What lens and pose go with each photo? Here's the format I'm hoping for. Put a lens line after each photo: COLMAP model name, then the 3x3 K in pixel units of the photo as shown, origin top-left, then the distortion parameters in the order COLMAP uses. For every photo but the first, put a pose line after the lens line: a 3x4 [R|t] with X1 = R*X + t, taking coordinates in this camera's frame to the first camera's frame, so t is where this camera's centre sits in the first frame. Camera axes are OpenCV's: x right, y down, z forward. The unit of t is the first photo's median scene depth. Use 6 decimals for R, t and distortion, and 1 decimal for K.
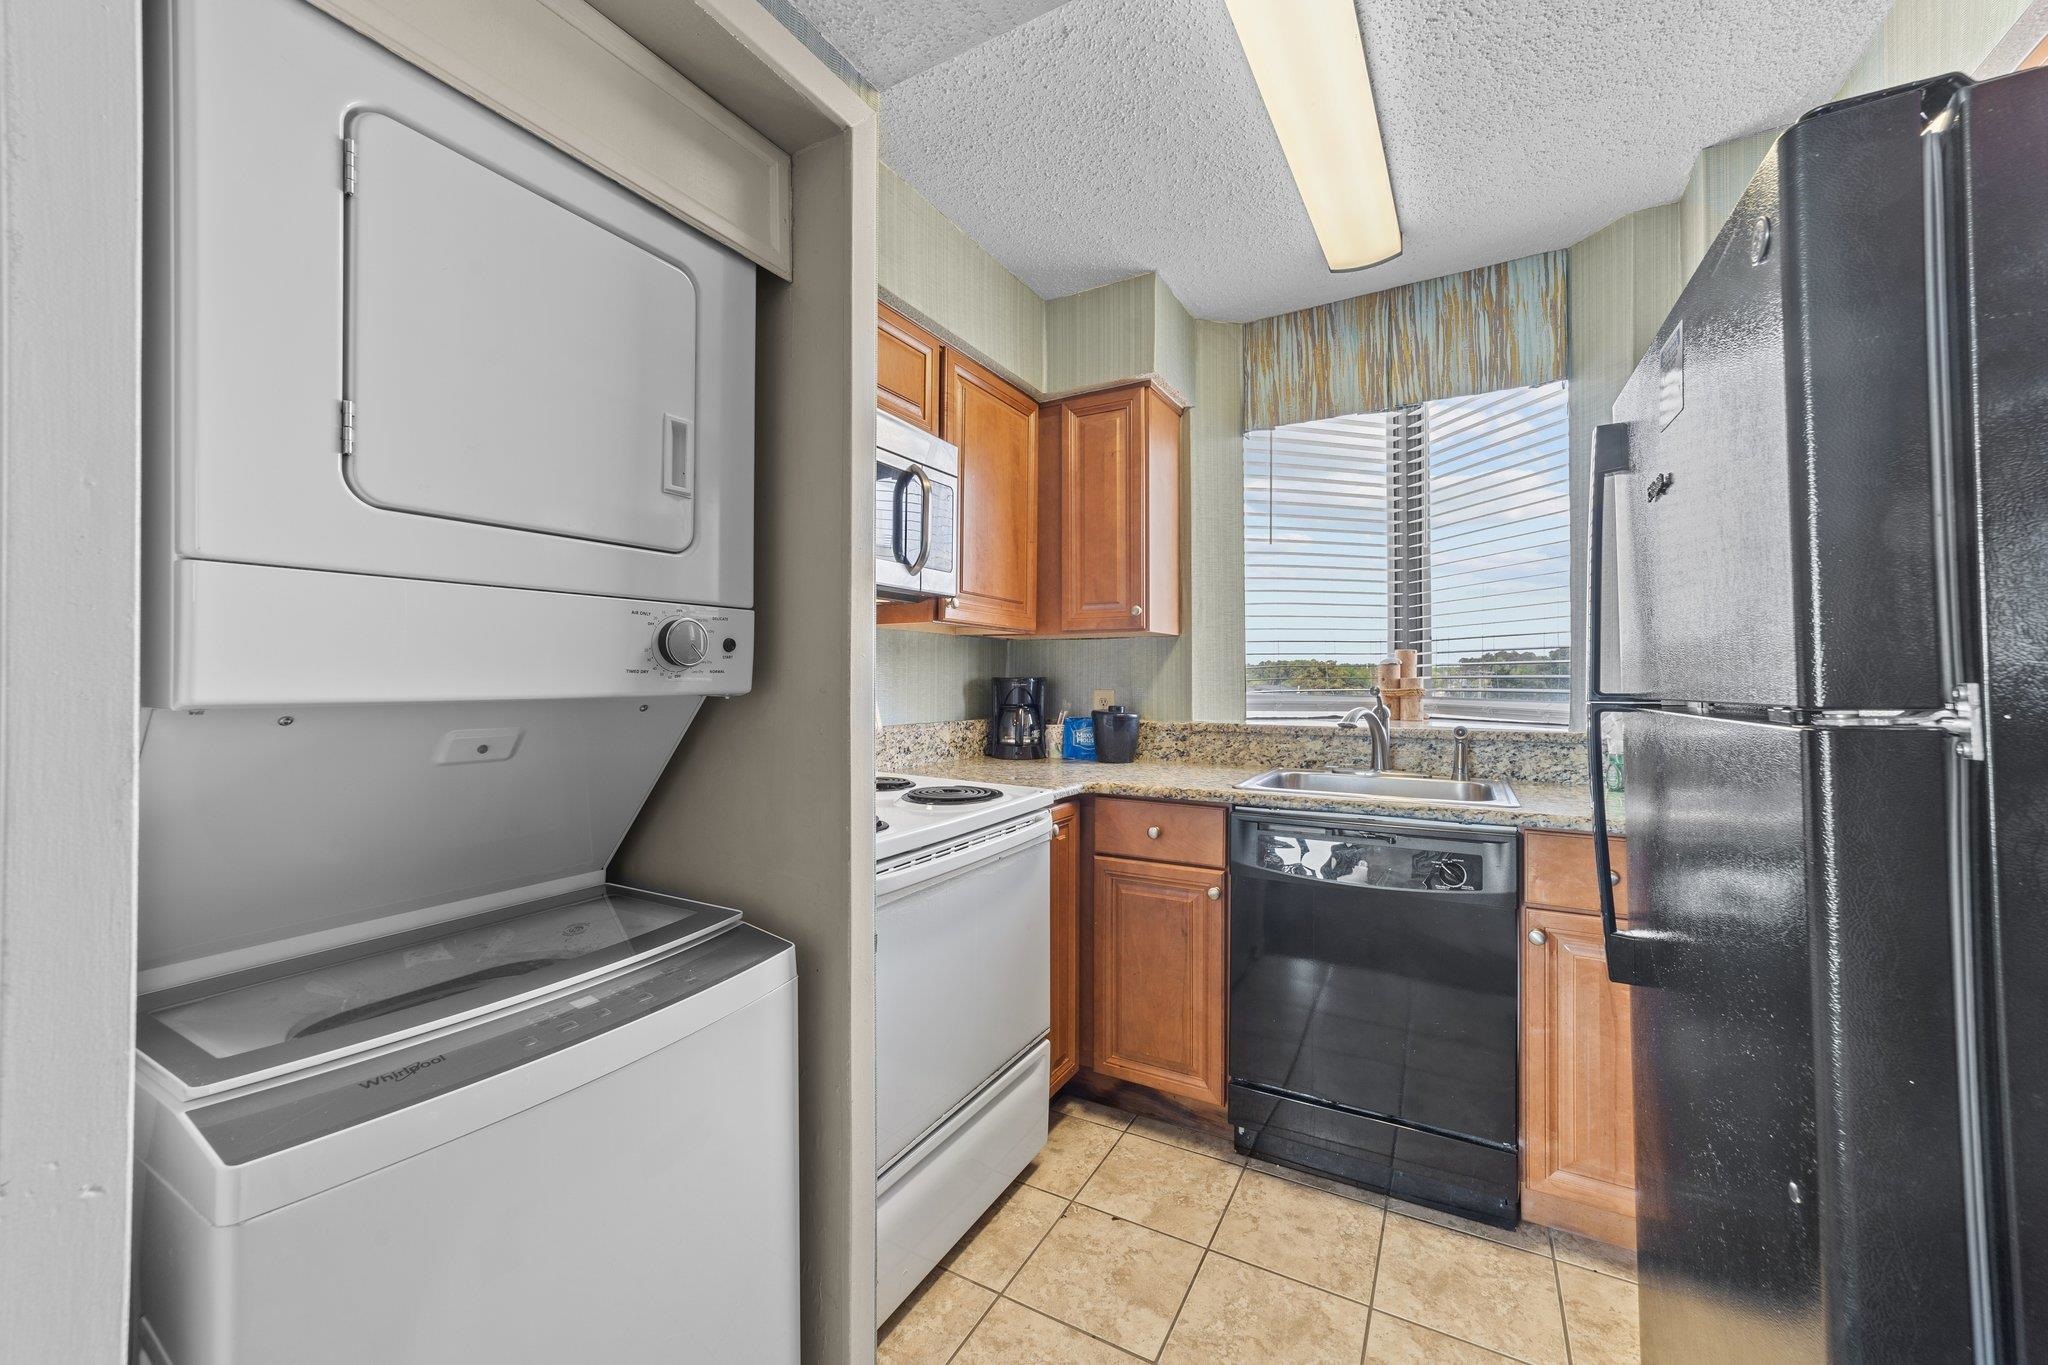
lens RADIAL K [[804.3, 0, 1024.6], [0, 804.3, 678.8], [0, 0, 1]] dist [0.011141, 0.004477]
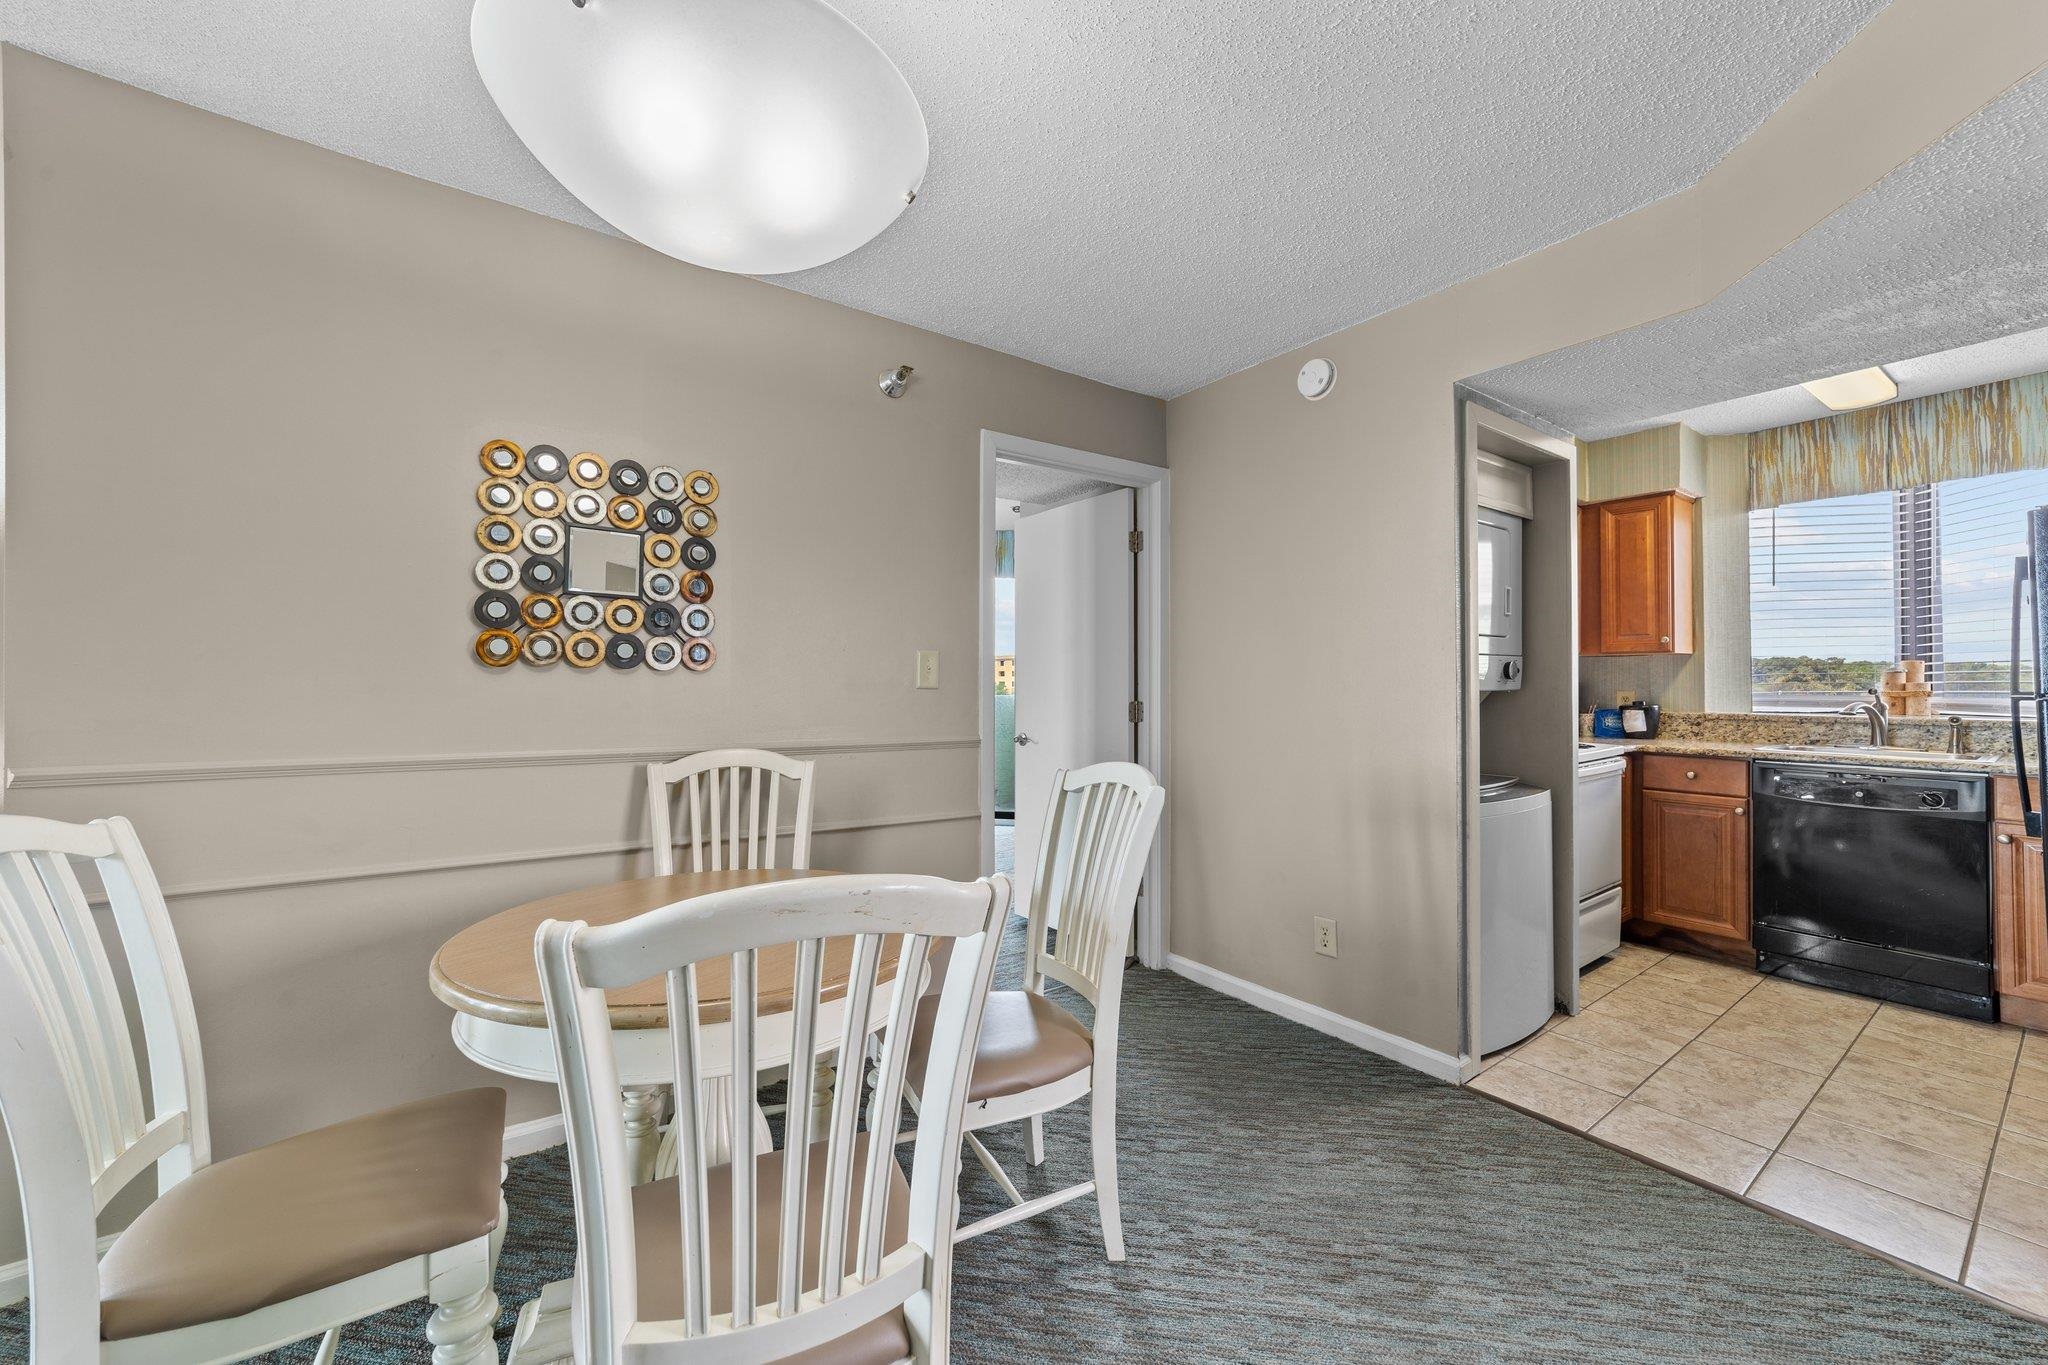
lens RADIAL K [[804.3, 0, 1026.4], [0, 804.3, 675.3], [0, 0, 1]] dist [0.011141, 0.004477]
pose [[0.914801, -0.002264, -0.403898, -0.355612], [-0.000513, 0.999977, -0.006767, -0.003833], [0.403904, 0.006397, 0.914779, -0.932726]]
